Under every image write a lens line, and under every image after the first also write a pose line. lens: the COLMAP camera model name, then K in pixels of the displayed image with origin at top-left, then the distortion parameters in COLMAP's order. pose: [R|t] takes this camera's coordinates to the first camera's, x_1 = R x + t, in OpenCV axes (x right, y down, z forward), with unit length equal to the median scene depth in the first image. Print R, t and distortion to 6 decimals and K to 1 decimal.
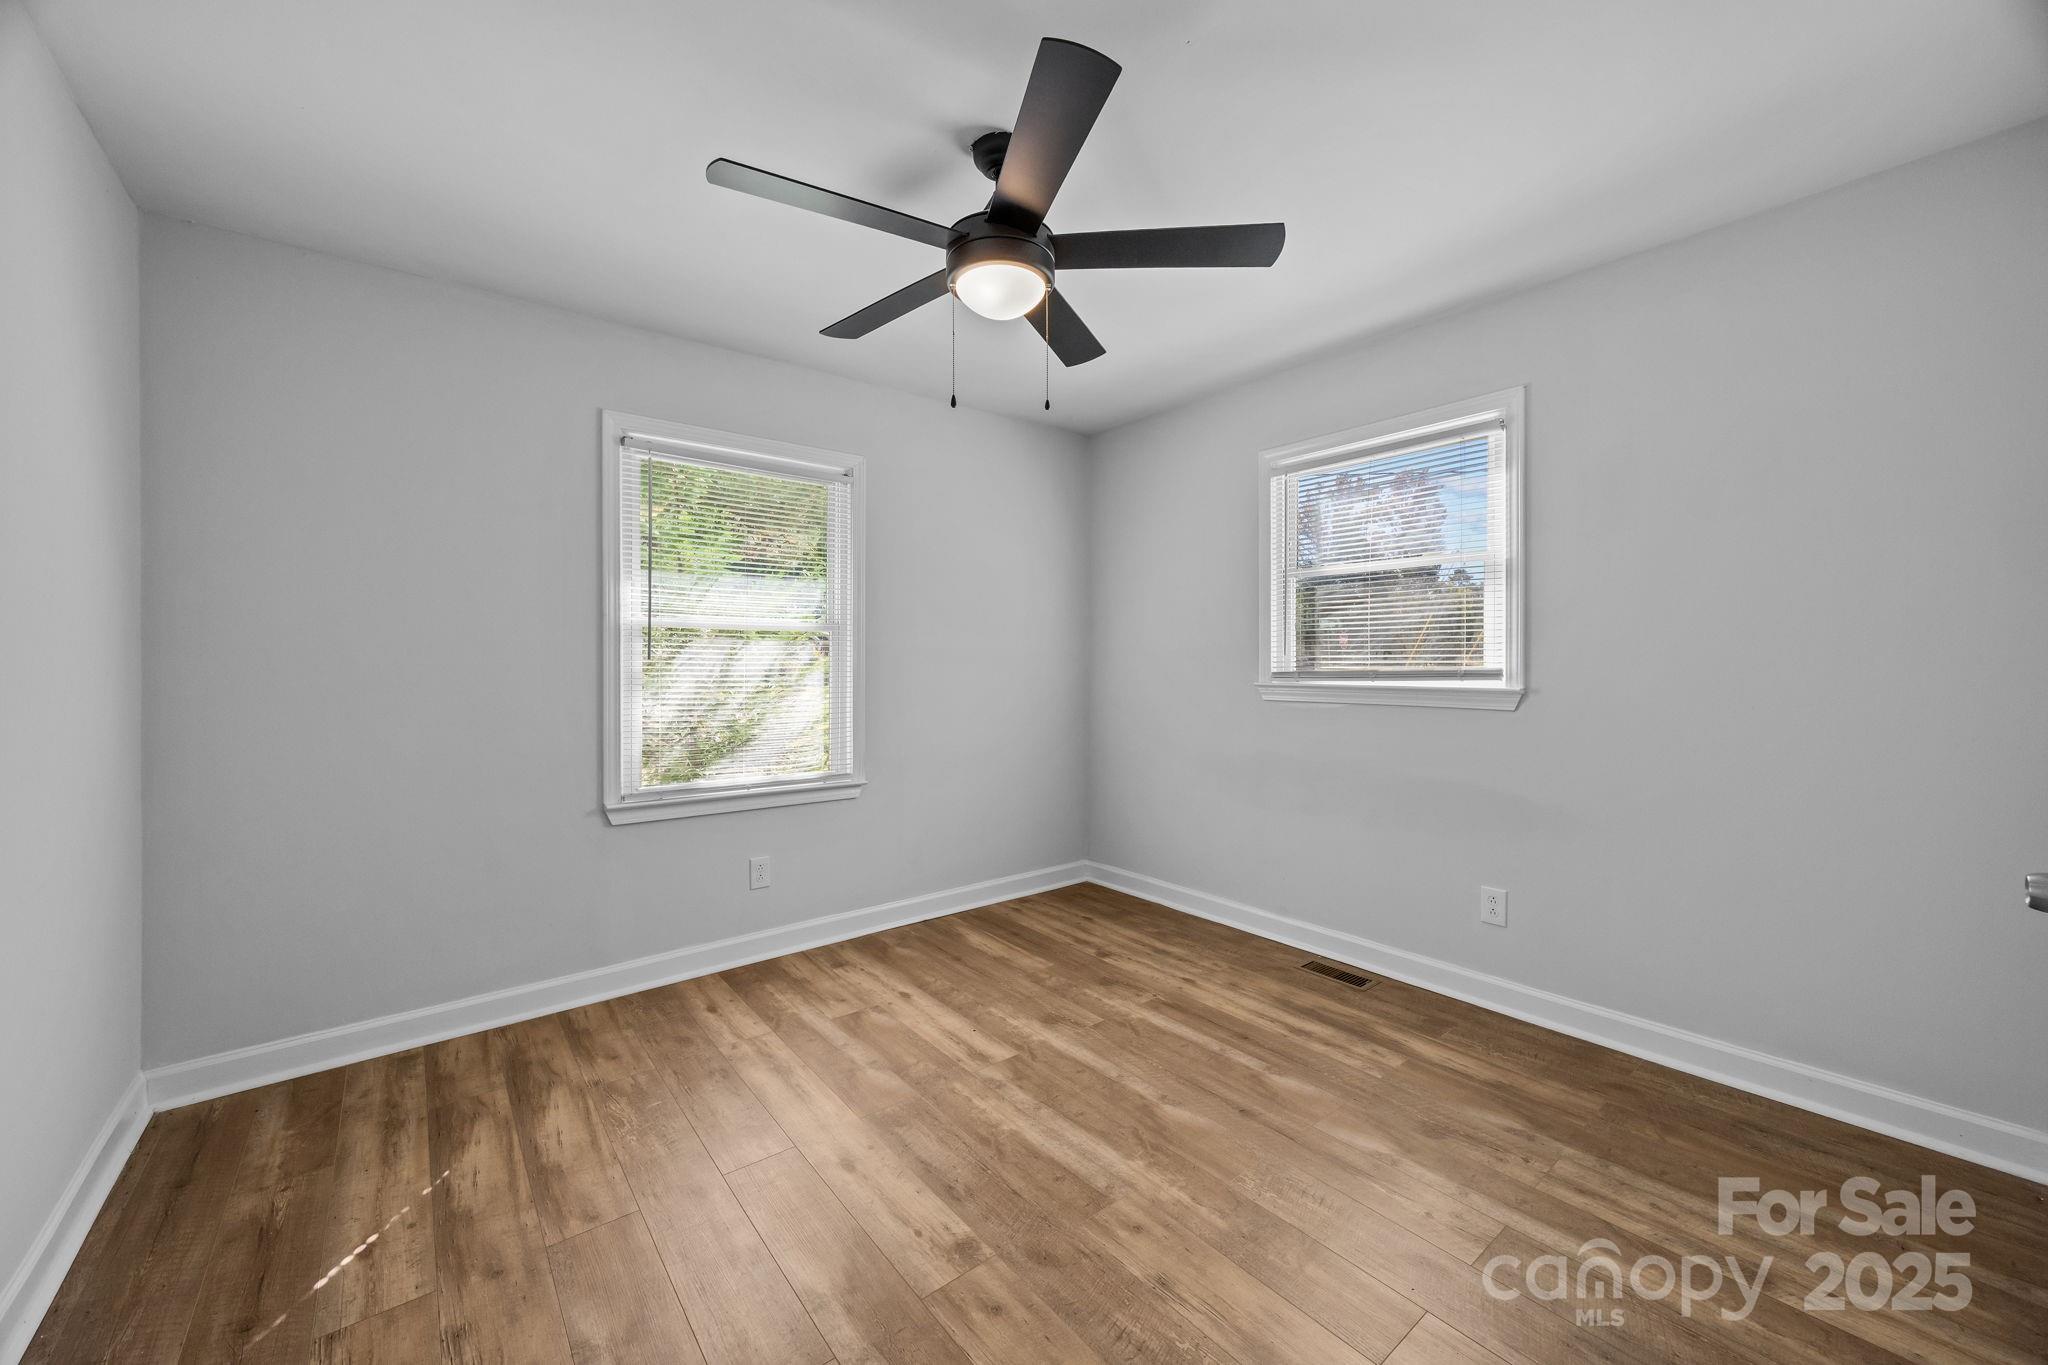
lens RADIAL K [[783.5, 0, 1021.8], [0, 783.5, 685.5], [0, 0, 1]] dist [-0.000450, 0.000032]
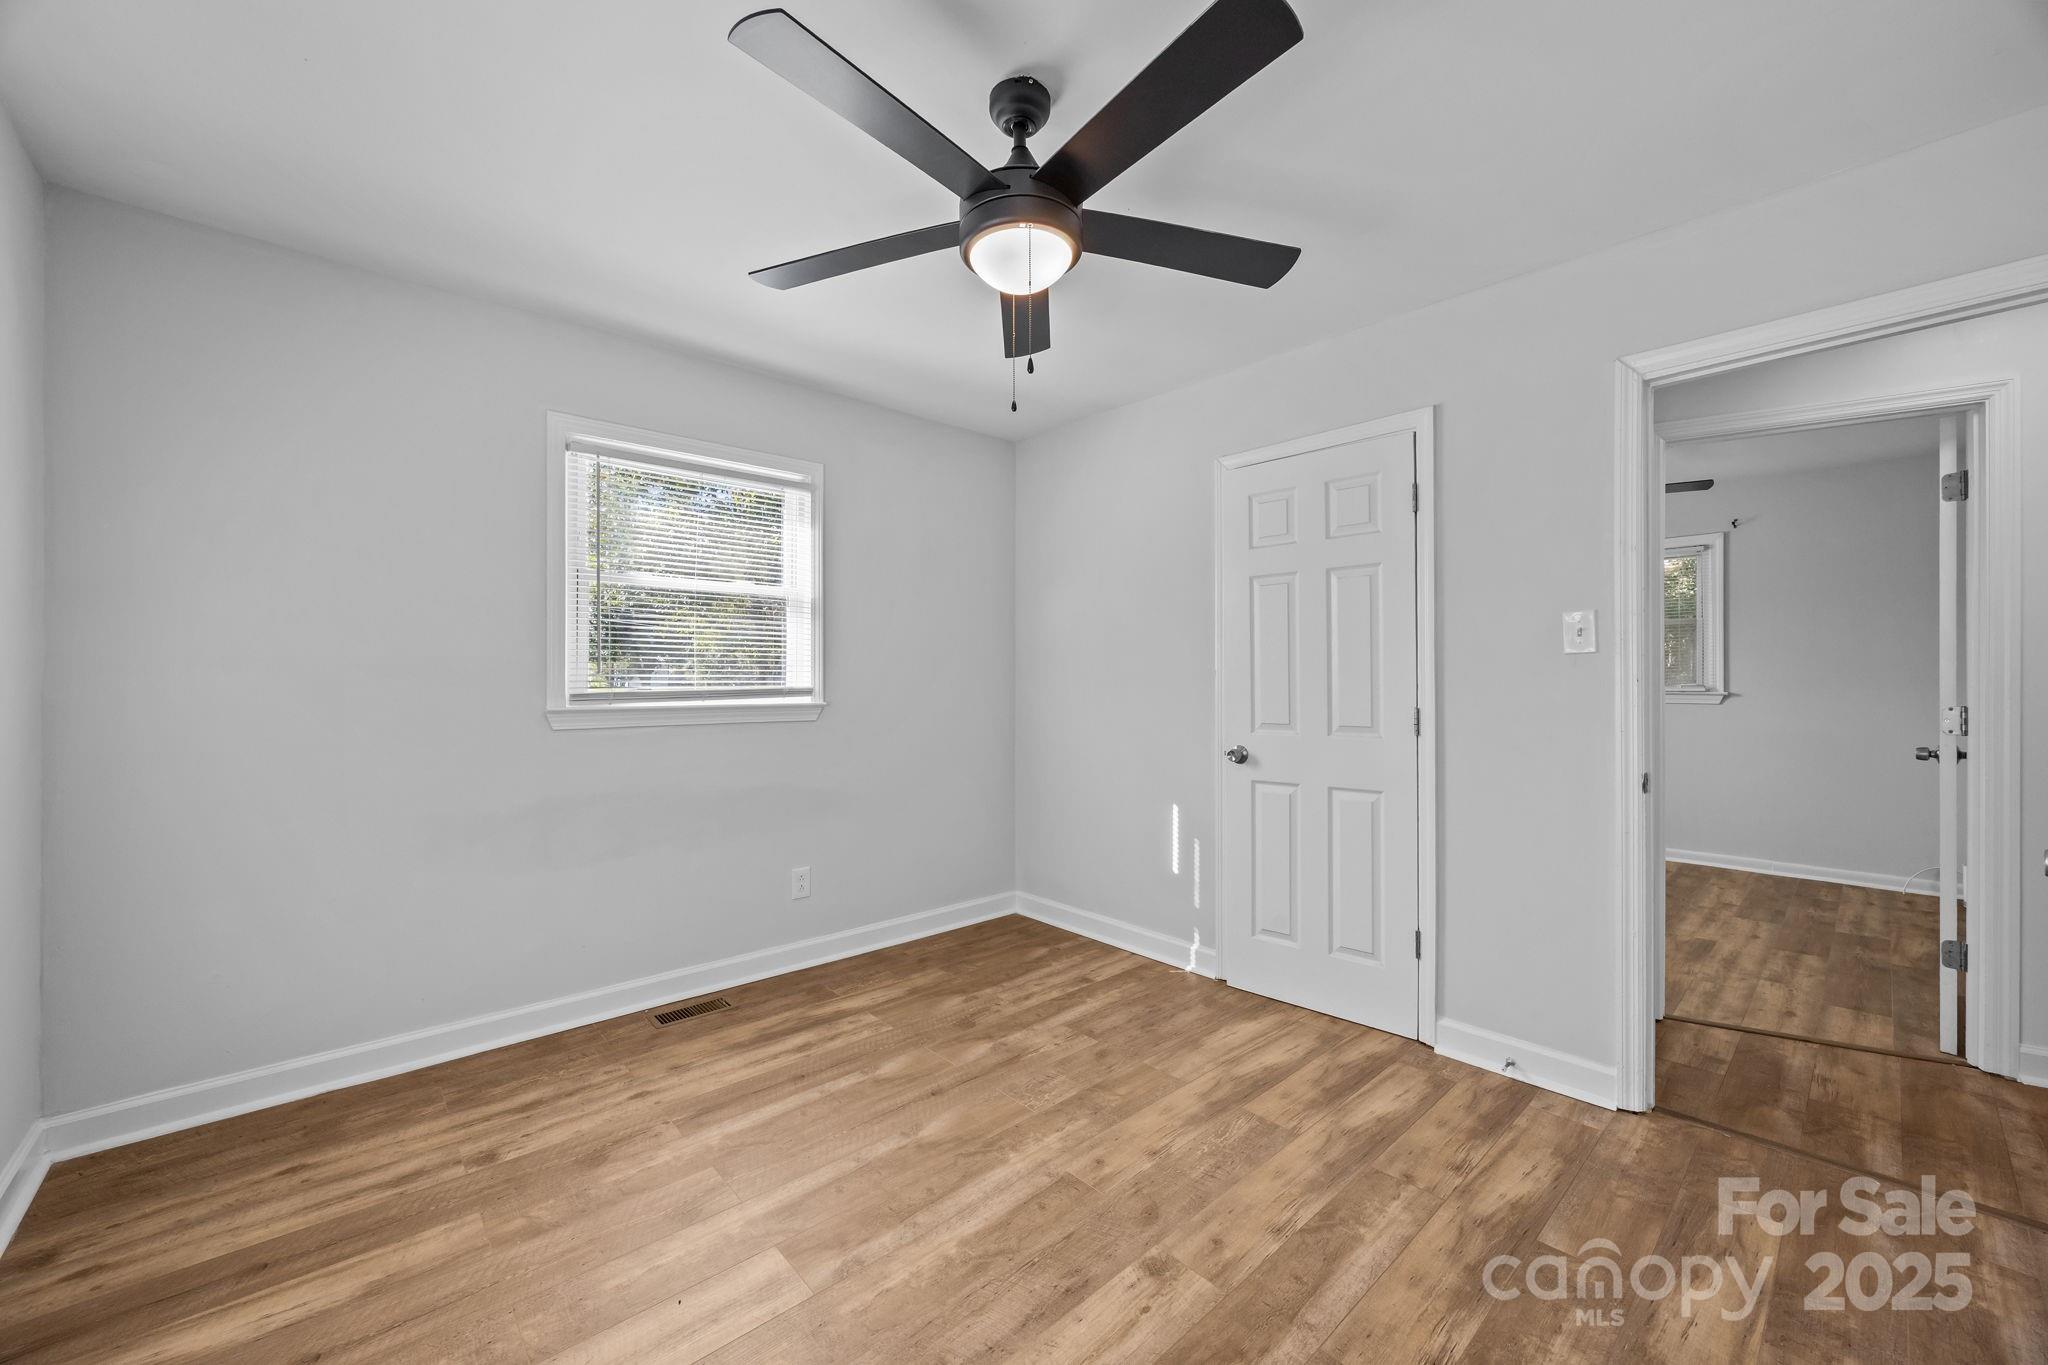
lens RADIAL K [[783.5, 0, 1021.8], [0, 783.5, 685.5], [0, 0, 1]] dist [-0.000450, 0.000032]
pose [[-0.066390, -0.000797, 0.997793, -0.647617], [0.027383, 0.999622, 0.002621, -0.018969], [-0.997418, 0.027496, -0.066343, 0.745498]]
